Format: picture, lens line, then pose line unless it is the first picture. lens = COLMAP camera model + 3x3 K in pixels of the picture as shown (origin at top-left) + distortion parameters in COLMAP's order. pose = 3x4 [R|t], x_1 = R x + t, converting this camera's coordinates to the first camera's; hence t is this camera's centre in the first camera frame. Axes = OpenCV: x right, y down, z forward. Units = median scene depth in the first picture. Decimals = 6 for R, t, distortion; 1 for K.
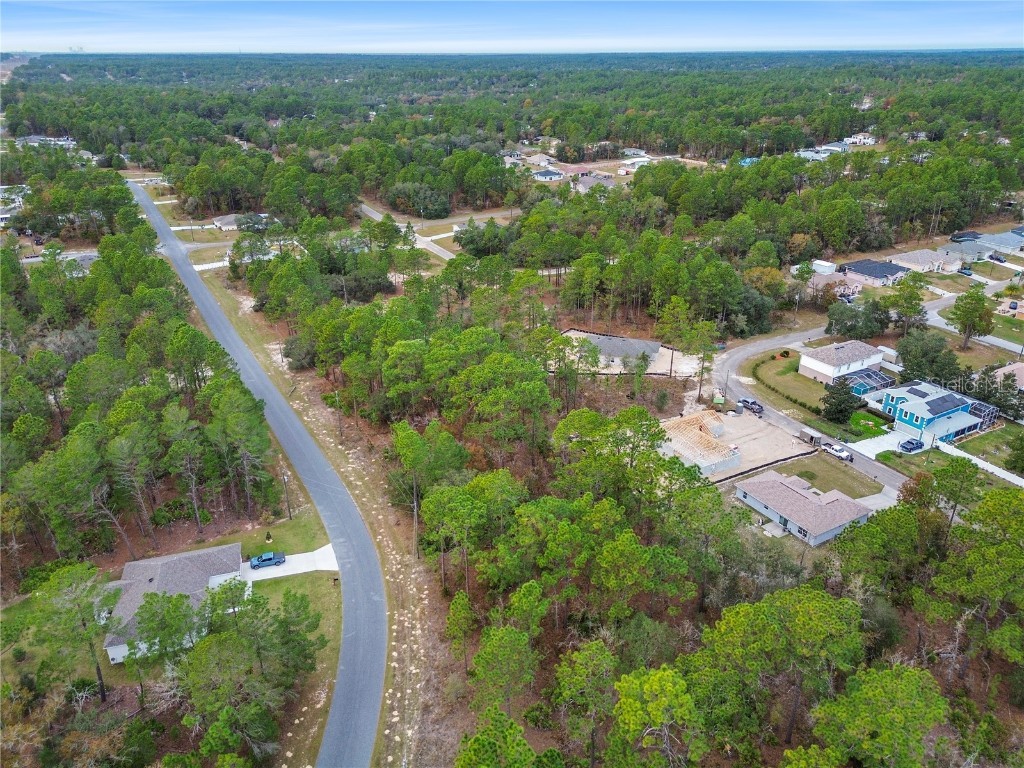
lens RADIAL K [[726.3, 0, 510.4], [0, 726.3, 387.5], [0, 0, 1]] dist [0.067265, -0.059908]
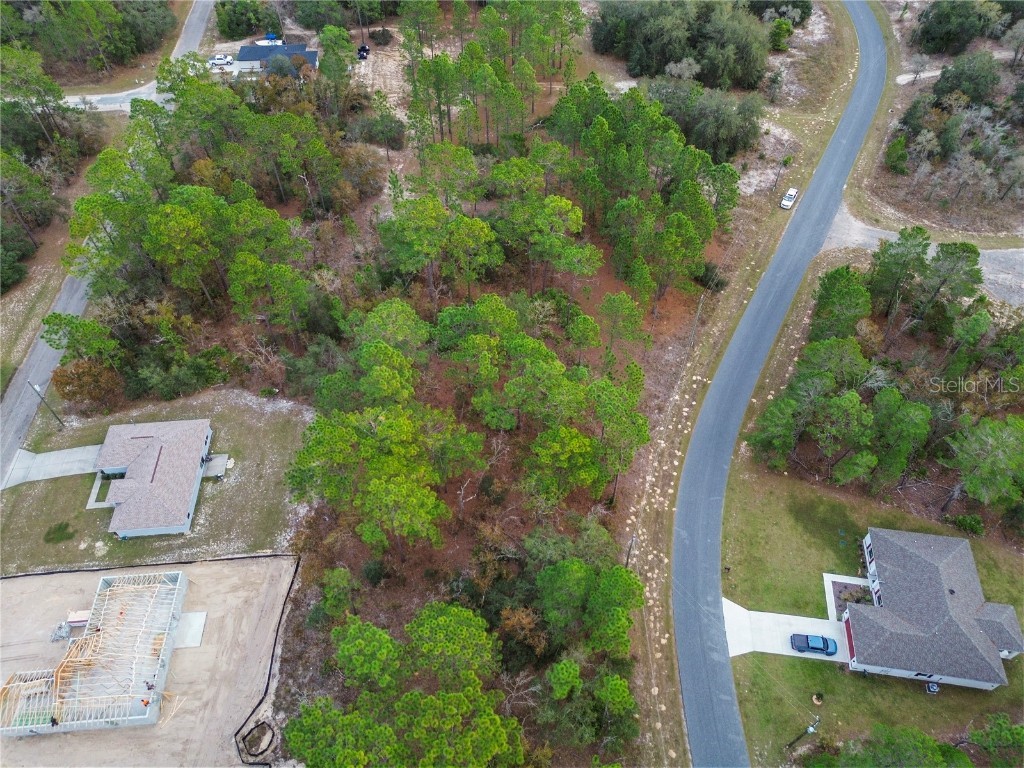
lens RADIAL K [[726.3, 0, 511.5], [0, 726.3, 382.1], [0, 0, 1]] dist [0.067265, -0.059908]
pose [[-0.902788, -0.324938, 0.281760, -0.127298], [0.191255, 0.283473, 0.939715, -0.454382], [-0.385220, 0.902252, -0.193770, 0.749372]]
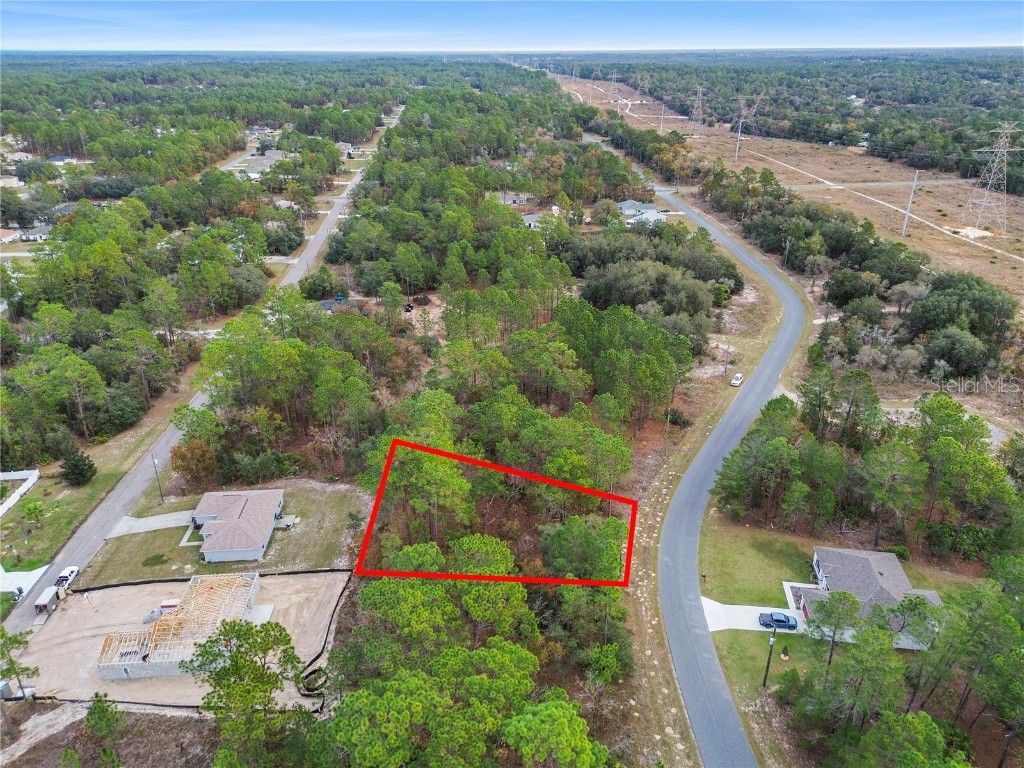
lens RADIAL K [[726.3, 0, 512.3], [0, 726.3, 379.4], [0, 0, 1]] dist [0.067265, -0.059908]
pose [[-0.901166, -0.172417, 0.397708, -0.252209], [0.187890, 0.671453, 0.716832, -0.506422], [-0.390636, 0.720710, -0.572696, 1.054130]]
